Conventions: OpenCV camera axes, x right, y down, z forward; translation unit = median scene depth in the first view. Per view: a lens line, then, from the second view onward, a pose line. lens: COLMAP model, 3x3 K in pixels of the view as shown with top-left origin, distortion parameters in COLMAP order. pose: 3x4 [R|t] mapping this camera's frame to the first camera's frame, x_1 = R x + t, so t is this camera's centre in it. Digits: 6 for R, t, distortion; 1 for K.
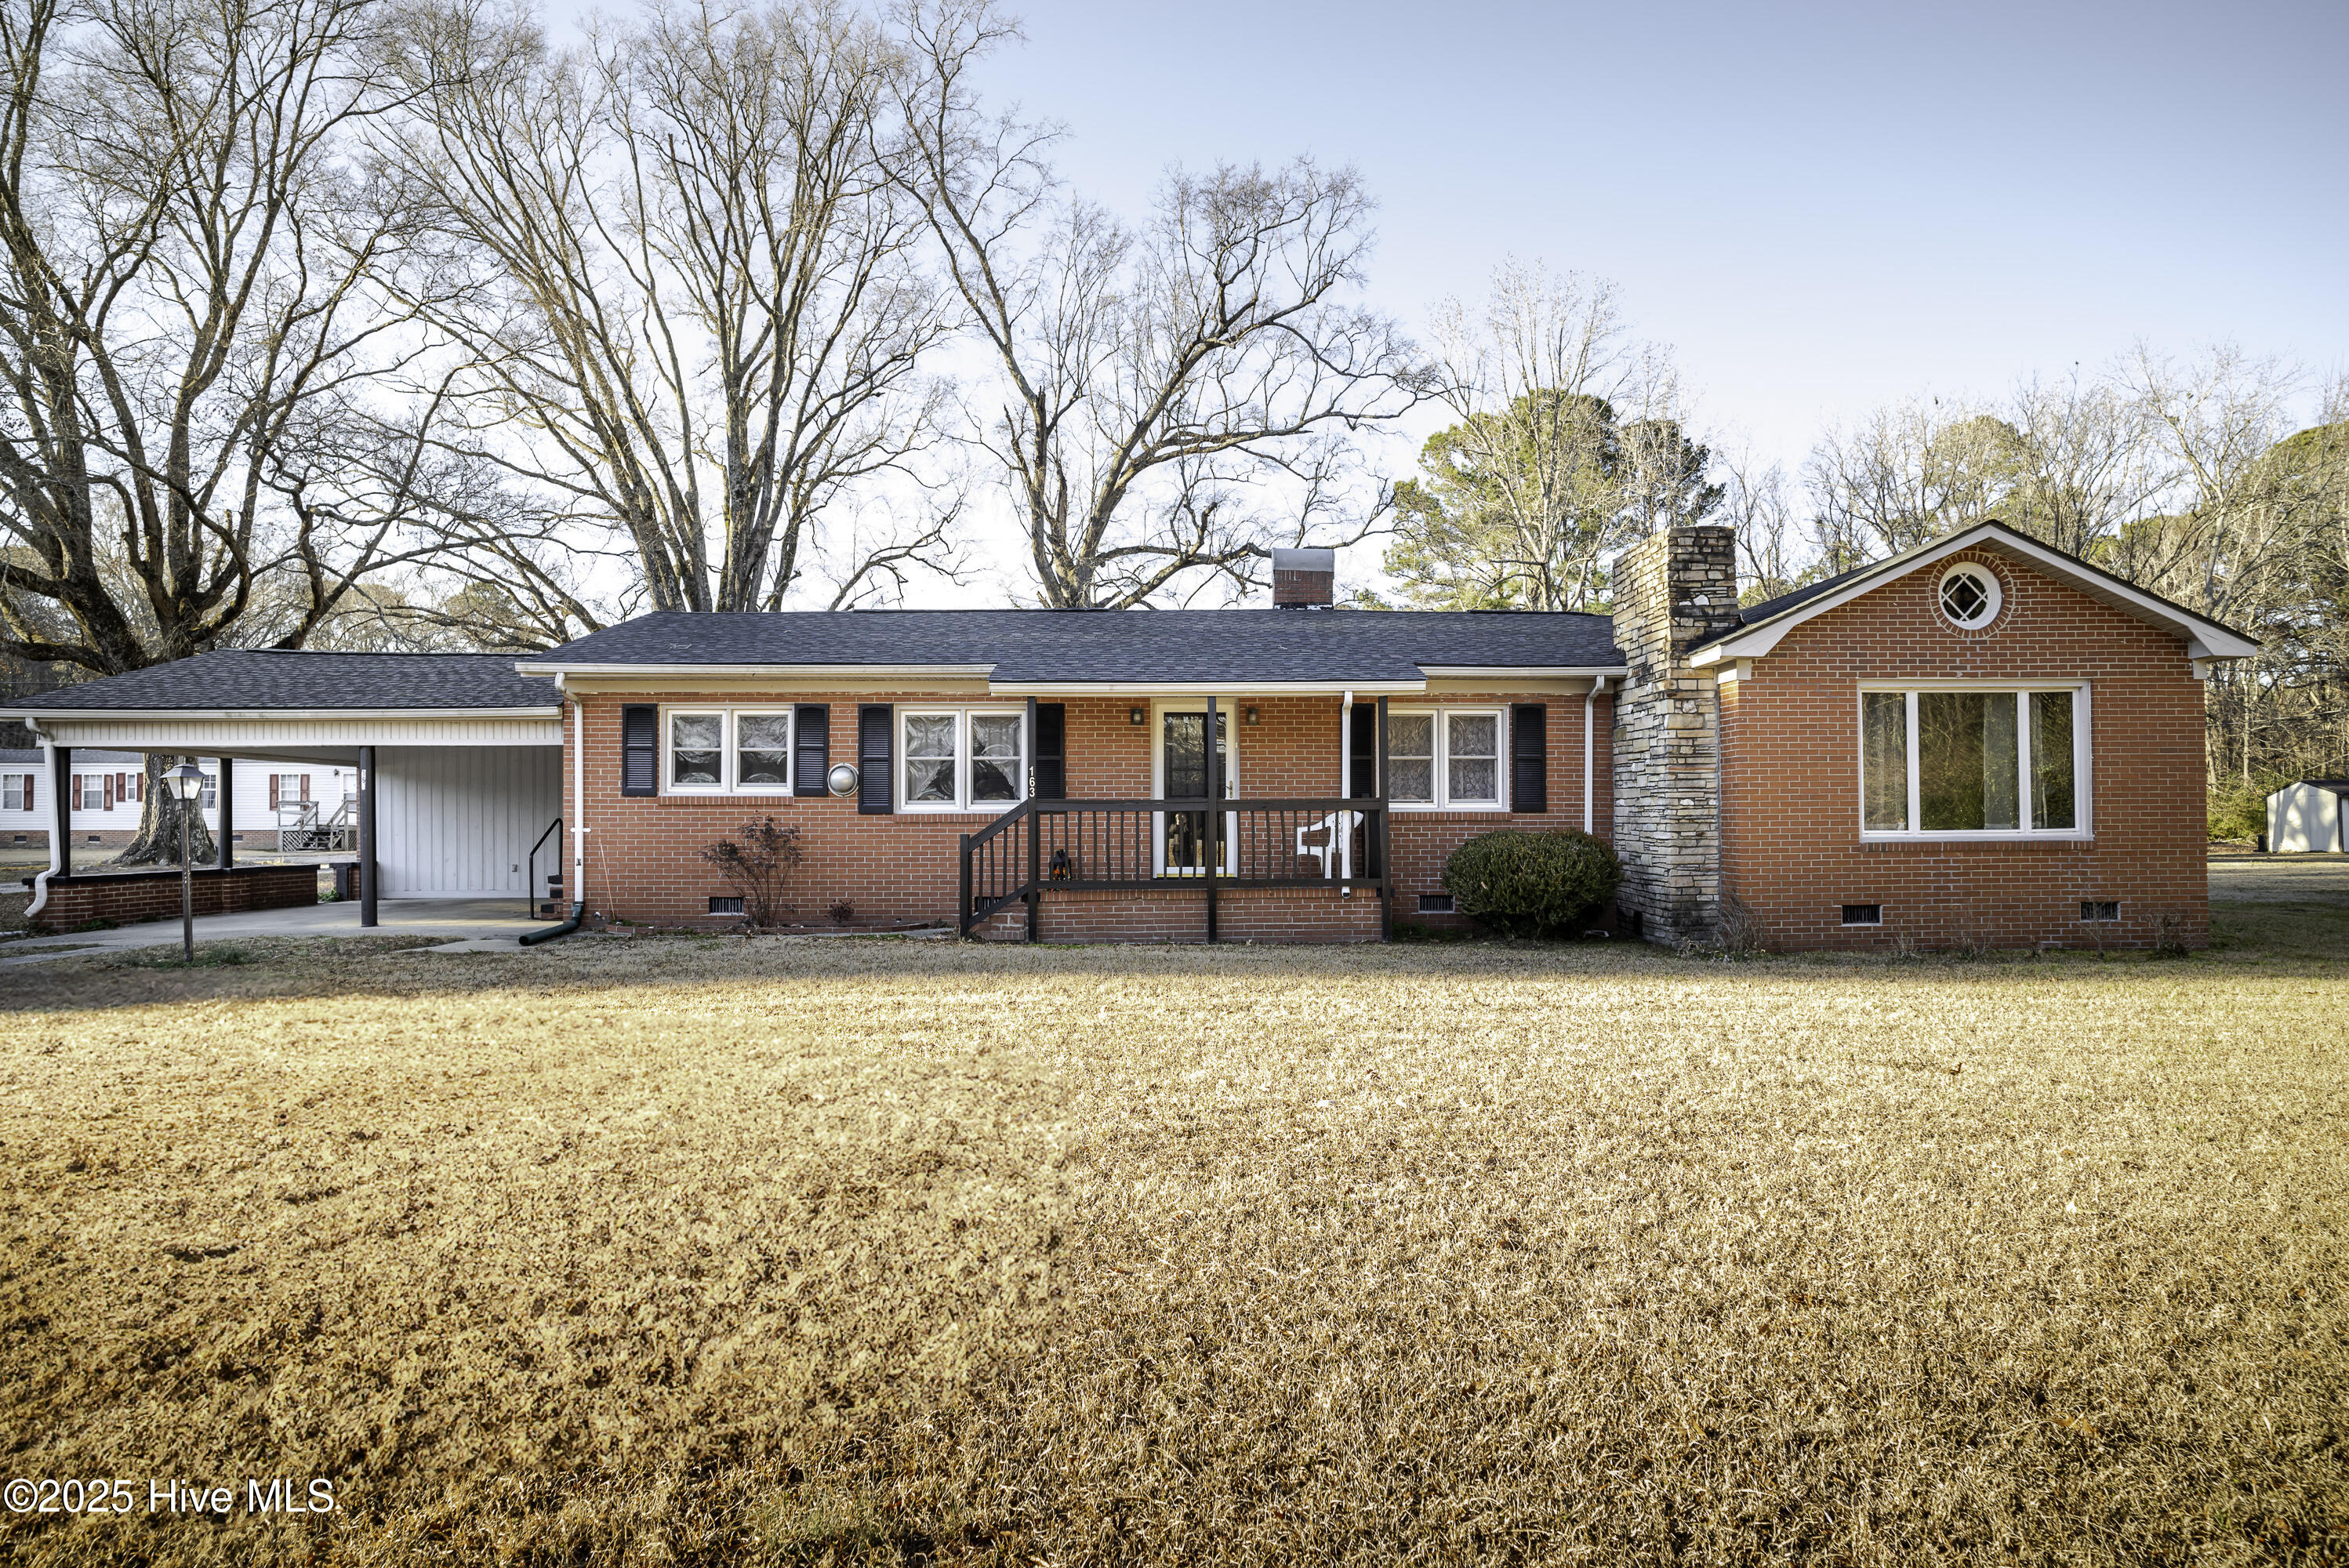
lens RADIAL K [[1394.6, 0, 1203.8], [0, 1394.6, 830.5], [0, 0, 1]] dist [-0.033411, 0.005846]
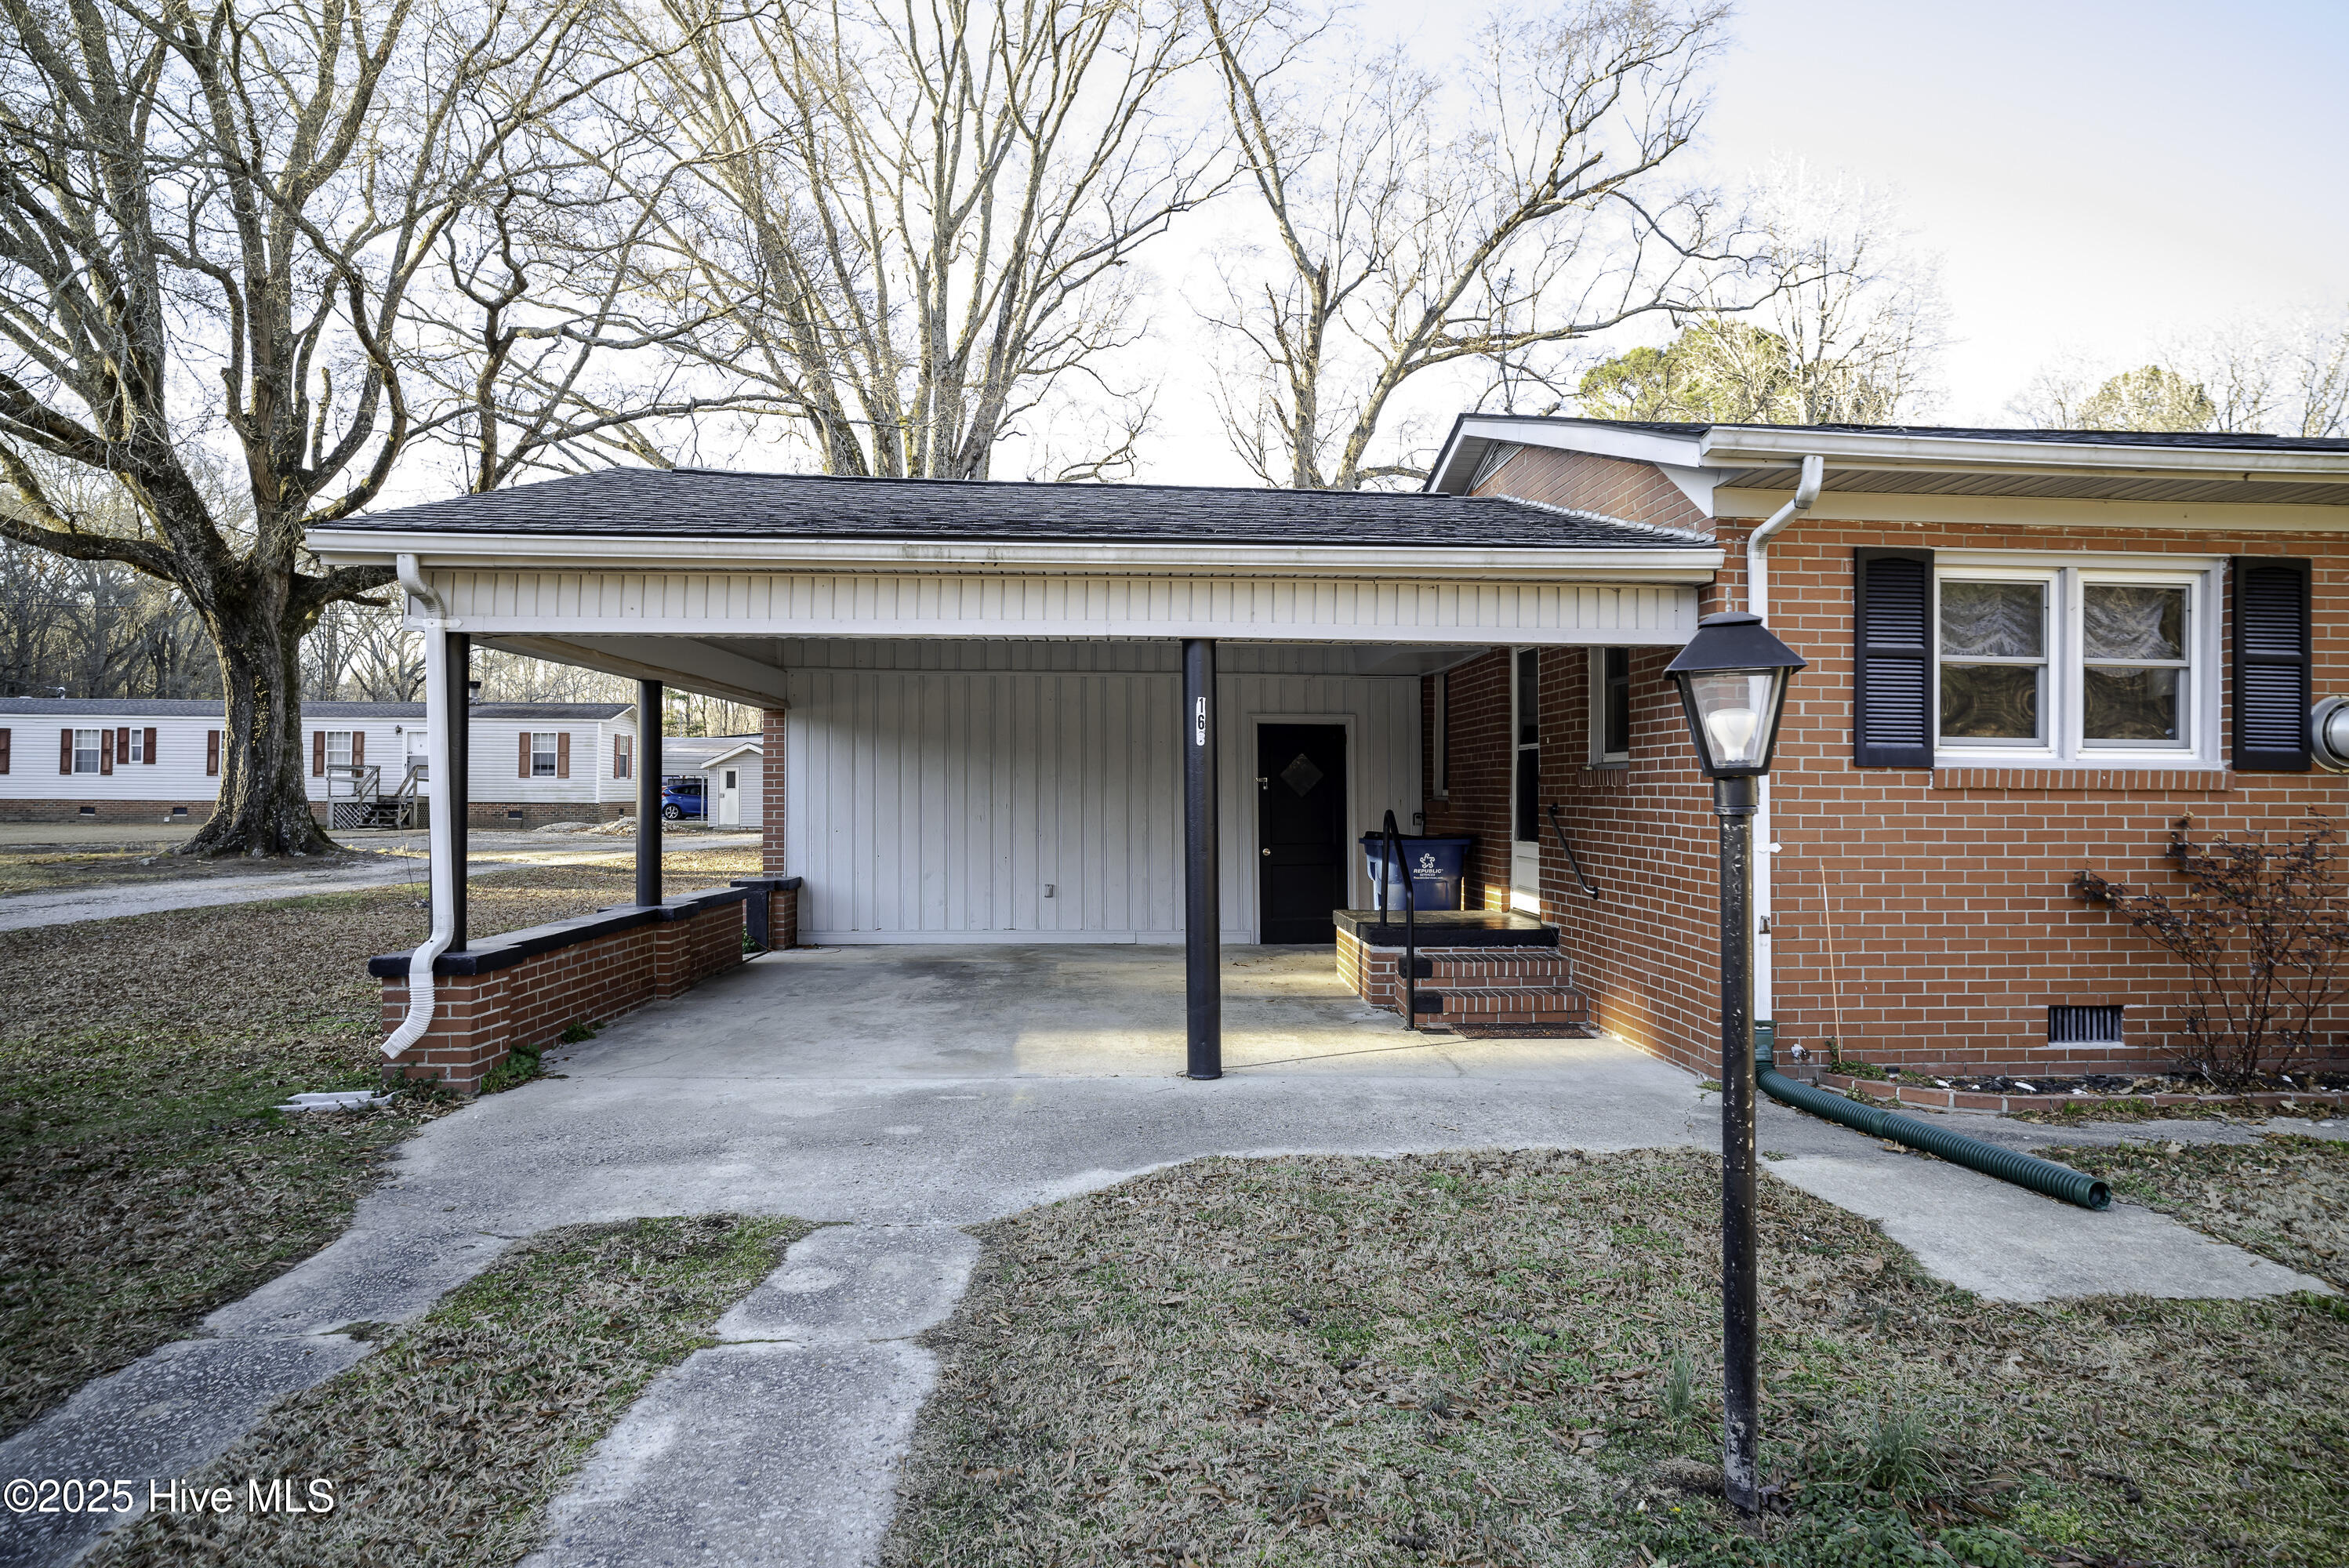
lens RADIAL K [[1394.6, 0, 1177.5], [0, 1394.6, 785.1], [0, 0, 1]] dist [-0.033411, 0.005846]
pose [[0.999498, 0.009117, 0.030352, -0.310273], [-0.008731, 0.999880, -0.012834, -0.005898], [-0.030465, 0.012563, 0.999457, 0.285344]]
